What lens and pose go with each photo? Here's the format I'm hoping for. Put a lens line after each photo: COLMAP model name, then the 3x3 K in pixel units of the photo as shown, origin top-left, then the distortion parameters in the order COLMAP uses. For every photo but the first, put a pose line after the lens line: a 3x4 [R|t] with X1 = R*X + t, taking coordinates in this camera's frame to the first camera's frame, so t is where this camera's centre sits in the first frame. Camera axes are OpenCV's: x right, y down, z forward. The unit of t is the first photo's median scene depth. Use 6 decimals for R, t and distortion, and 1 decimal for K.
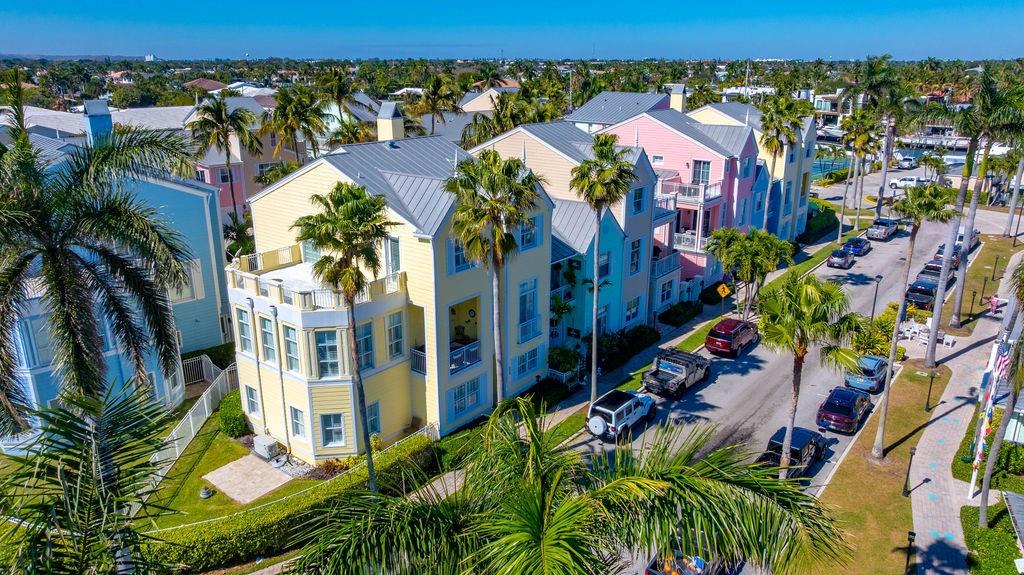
lens RADIAL K [[740.2, 0, 512.0], [0, 740.2, 287.5], [0, 0, 1]] dist [-0.003061, 0.001308]
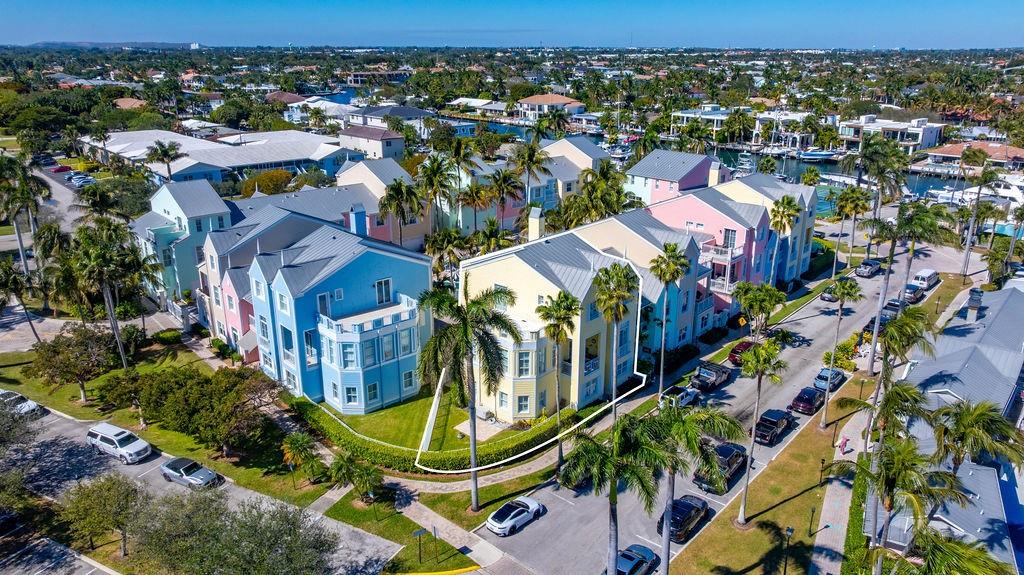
lens RADIAL K [[725.8, 0, 512.0], [0, 725.8, 287.5], [0, 0, 1]] dist [-0.007179, -0.004094]
pose [[0.998676, 0.017114, -0.048509, -0.134085], [-0.016418, 0.999757, 0.014711, -0.092119], [0.048749, -0.013895, 0.998714, -0.590744]]
